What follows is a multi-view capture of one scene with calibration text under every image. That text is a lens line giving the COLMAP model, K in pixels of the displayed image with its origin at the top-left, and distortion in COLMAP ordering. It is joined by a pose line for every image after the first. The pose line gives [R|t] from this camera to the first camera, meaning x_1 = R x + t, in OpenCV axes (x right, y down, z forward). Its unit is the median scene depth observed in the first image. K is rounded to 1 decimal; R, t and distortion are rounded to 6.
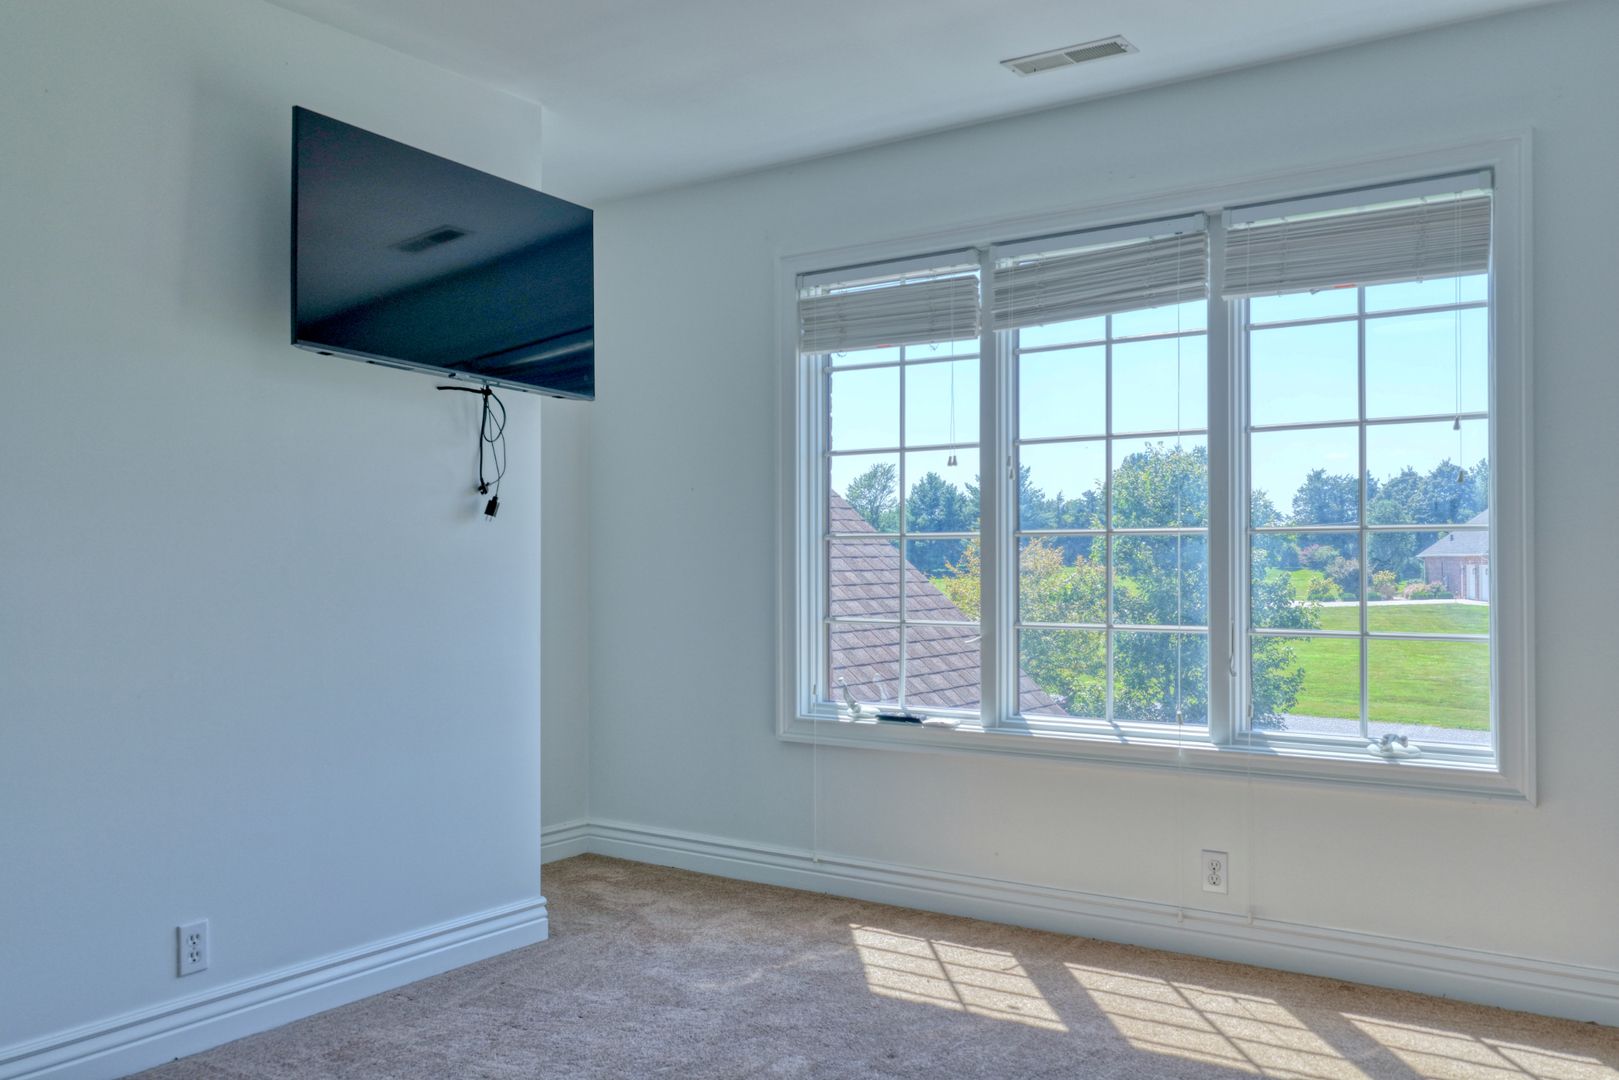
lens RADIAL K [[1342.2, 0, 814.9], [0, 1342.2, 543.0], [0, 0, 1]] dist [-0.012777, 0.028093]
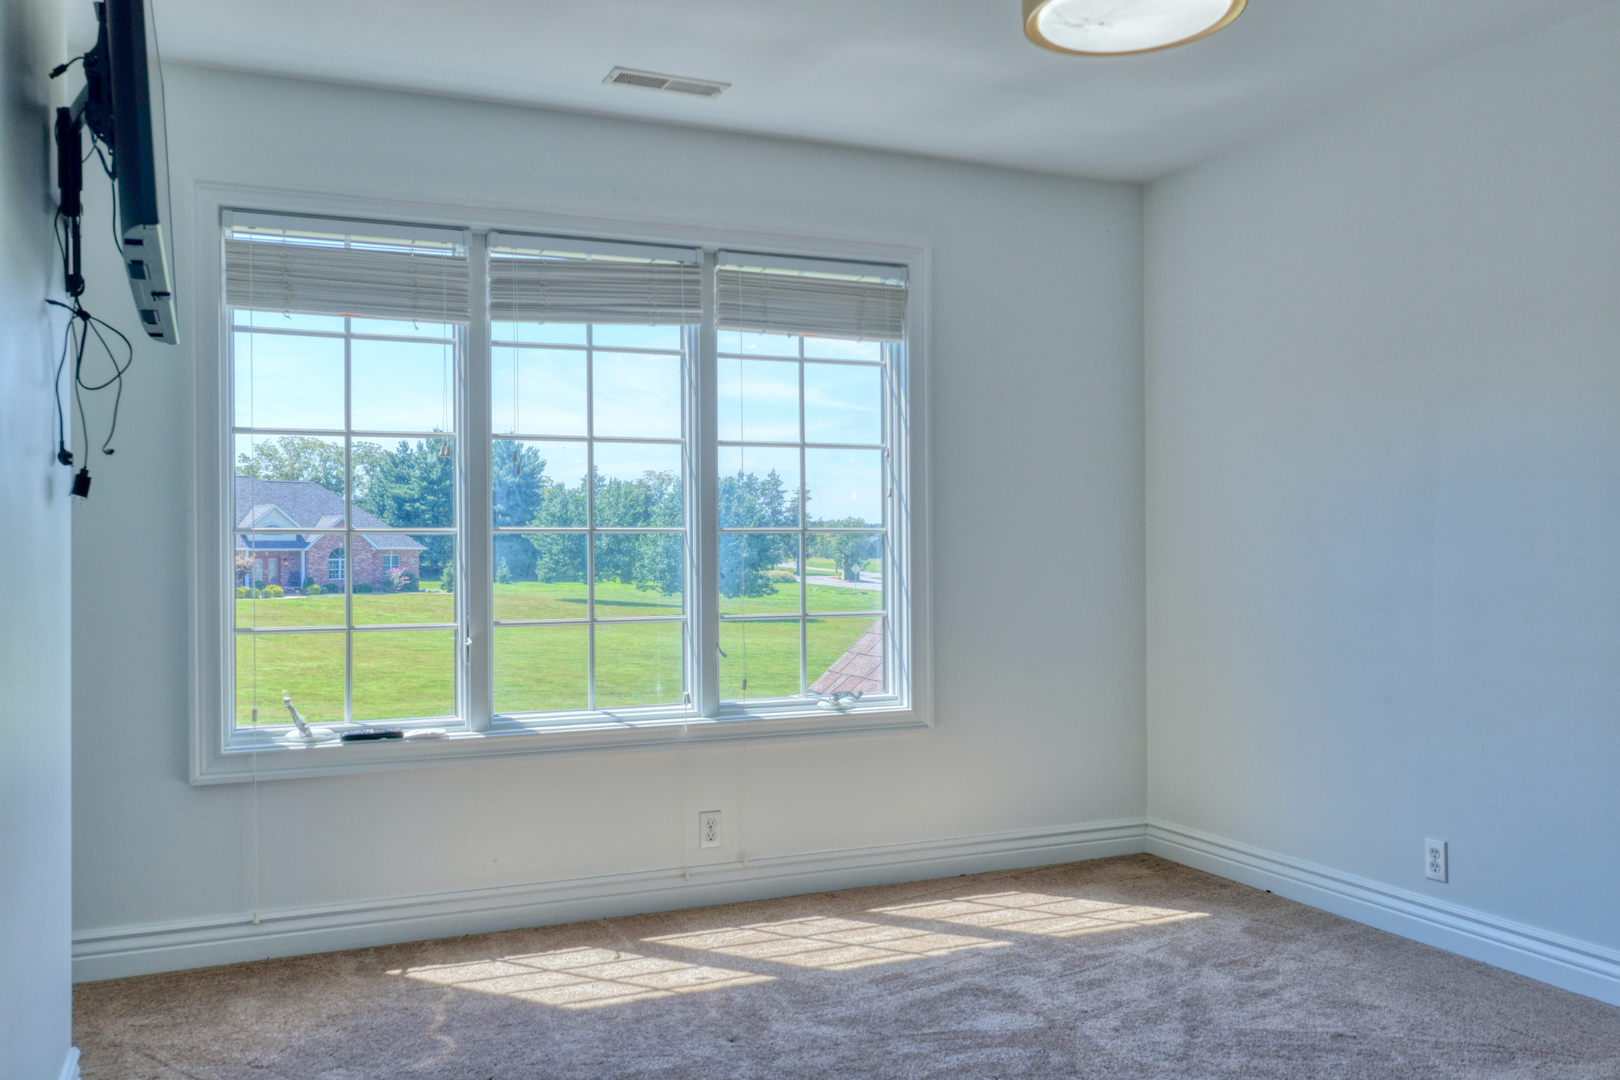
lens RADIAL K [[1343.1, 0, 816.4], [0, 1343.1, 541.8], [0, 0, 1]] dist [-0.012777, 0.028093]
pose [[0.522110, 0.003140, 0.852872, -0.622656], [-0.004758, 0.999988, -0.000768, 0.001139], [-0.852865, -0.003657, 0.522119, 0.324036]]
